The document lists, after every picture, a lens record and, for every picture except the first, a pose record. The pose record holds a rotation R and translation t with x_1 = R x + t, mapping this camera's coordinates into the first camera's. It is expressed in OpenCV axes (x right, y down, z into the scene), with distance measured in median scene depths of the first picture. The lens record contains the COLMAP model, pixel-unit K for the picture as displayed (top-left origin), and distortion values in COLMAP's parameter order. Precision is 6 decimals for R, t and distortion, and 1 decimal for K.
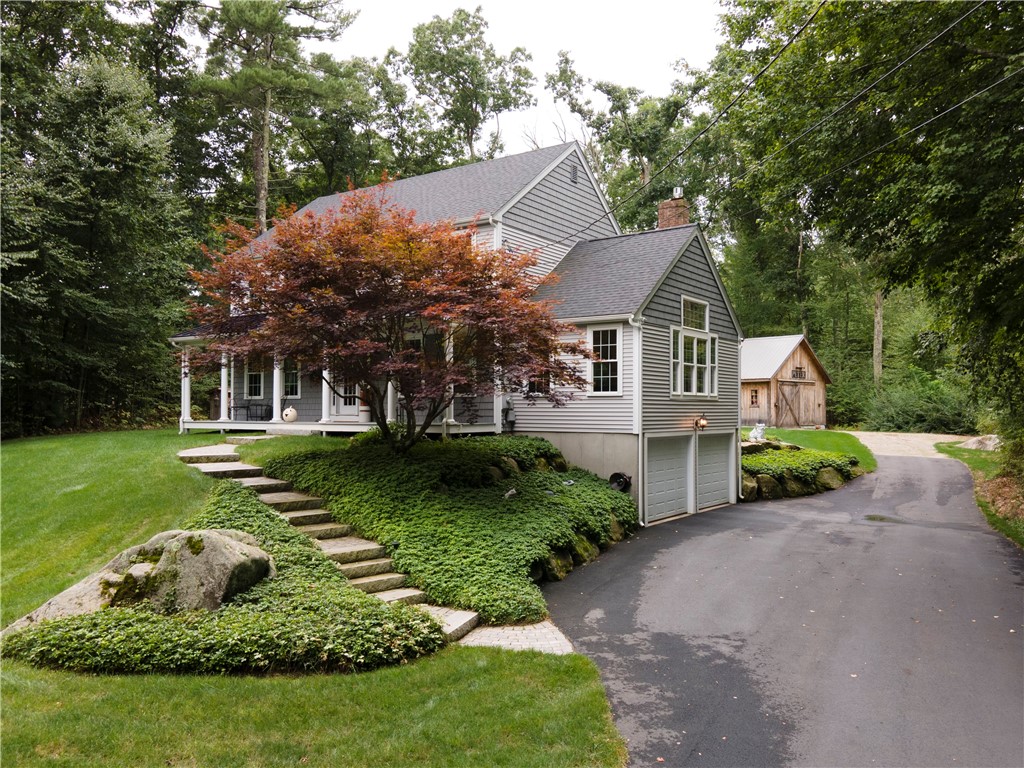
lens RADIAL K [[799.8, 0, 519.6], [0, 799.8, 389.3], [0, 0, 1]] dist [0.035154, 0.002858]
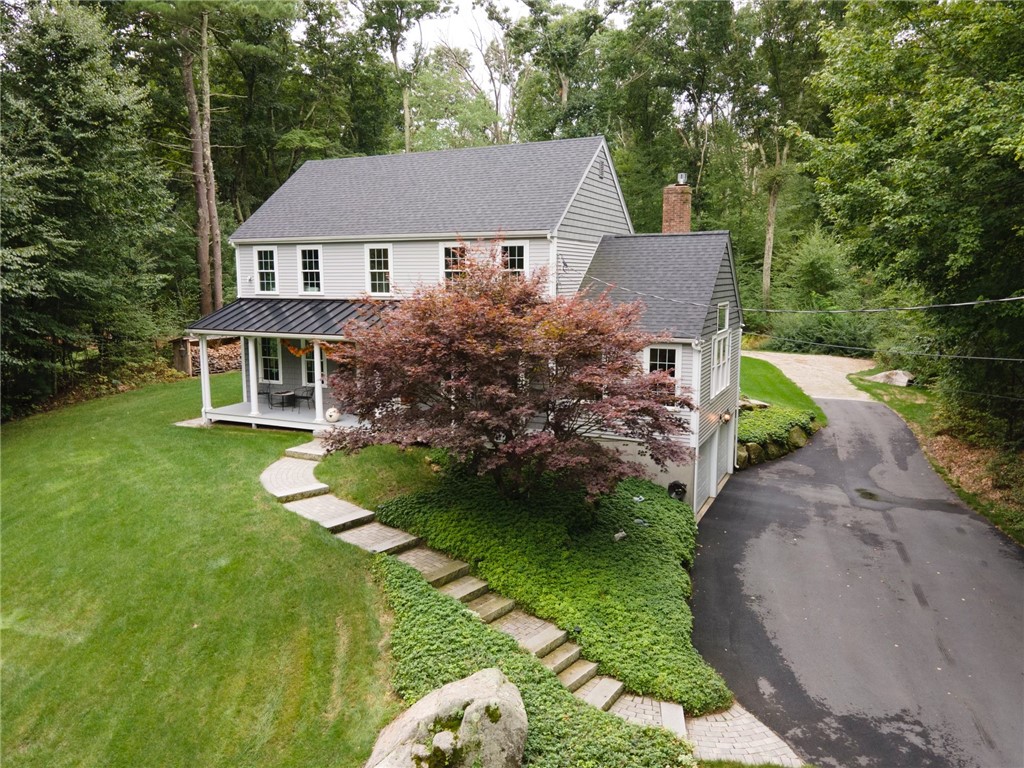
lens RADIAL K [[757.2, 0, 512.0], [0, 757.2, 384.0], [0, 0, 1]] dist [0.034475, 0.001078]
pose [[0.988790, -0.023331, 0.147480, -0.166521], [0.000840, 0.988571, 0.150756, -0.124379], [-0.149311, -0.148942, 0.977508, 0.026764]]
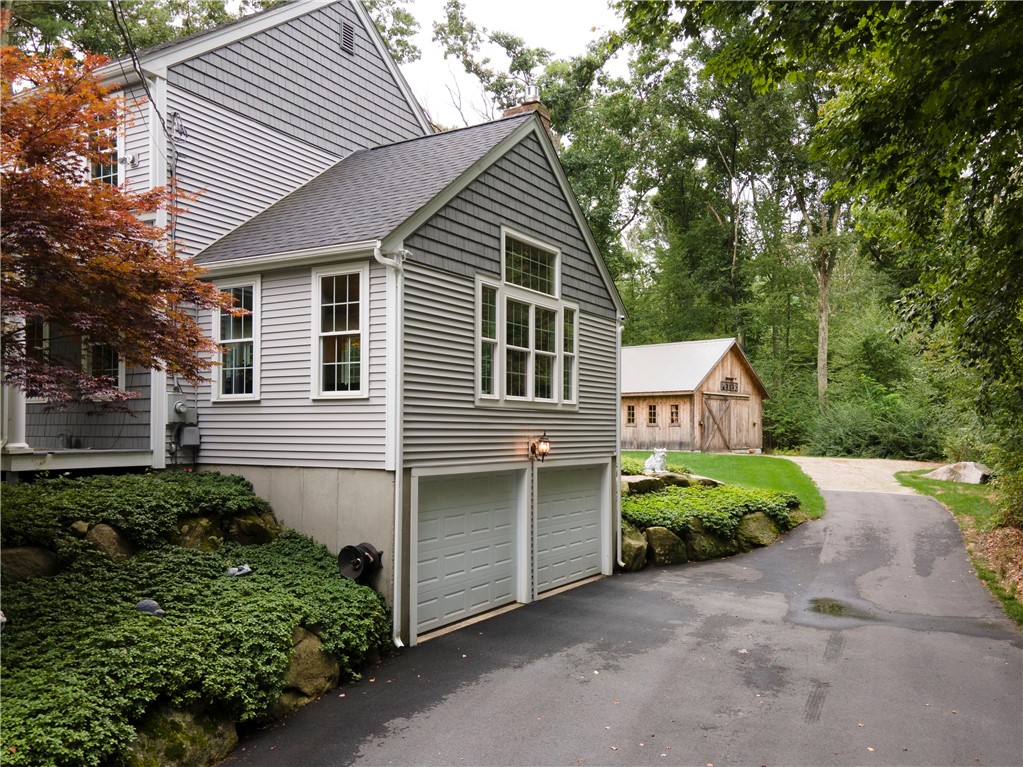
lens RADIAL K [[865.6, 0, 512.2], [0, 865.6, 401.3], [0, 0, 1]] dist [0.094129, -0.177768]
pose [[0.996894, 0.003225, 0.078694, 0.121168], [-0.002535, 0.999958, -0.008863, 0.010212], [-0.078719, 0.008636, 0.996859, 0.284431]]
